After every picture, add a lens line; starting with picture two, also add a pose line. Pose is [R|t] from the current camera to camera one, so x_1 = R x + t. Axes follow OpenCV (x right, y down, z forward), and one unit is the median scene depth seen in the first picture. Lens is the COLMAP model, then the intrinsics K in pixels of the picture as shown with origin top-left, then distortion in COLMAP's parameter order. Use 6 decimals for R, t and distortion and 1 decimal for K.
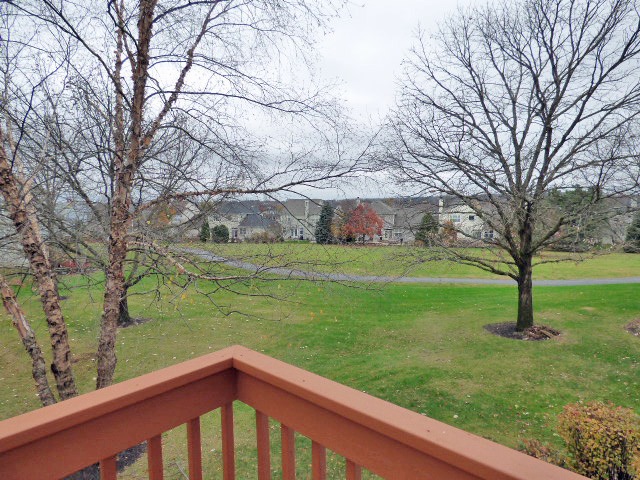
lens RADIAL K [[386.5, 0, 318.8], [0, 386.5, 238.0], [0, 0, 1]] dist [-0.005087, 0.000166]
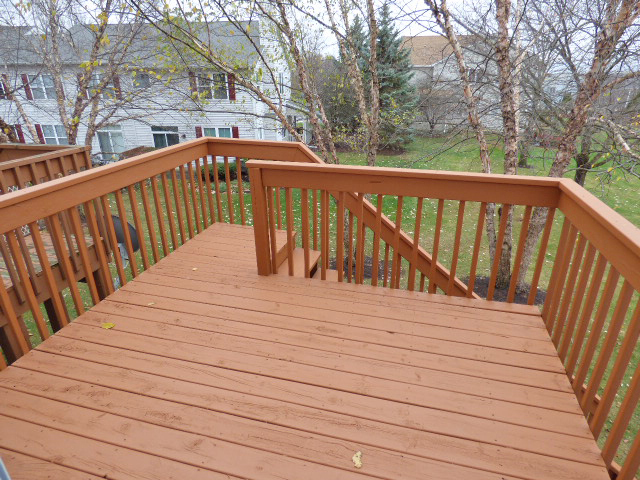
lens RADIAL K [[386.5, 0, 322.6], [0, 386.5, 238.2], [0, 0, 1]] dist [-0.005087, 0.000166]
pose [[0.454917, 0.354588, -0.816895, 0.153771], [-0.083325, 0.930234, 0.357382, 0.001410], [0.886627, -0.094512, 0.452725, -0.147046]]
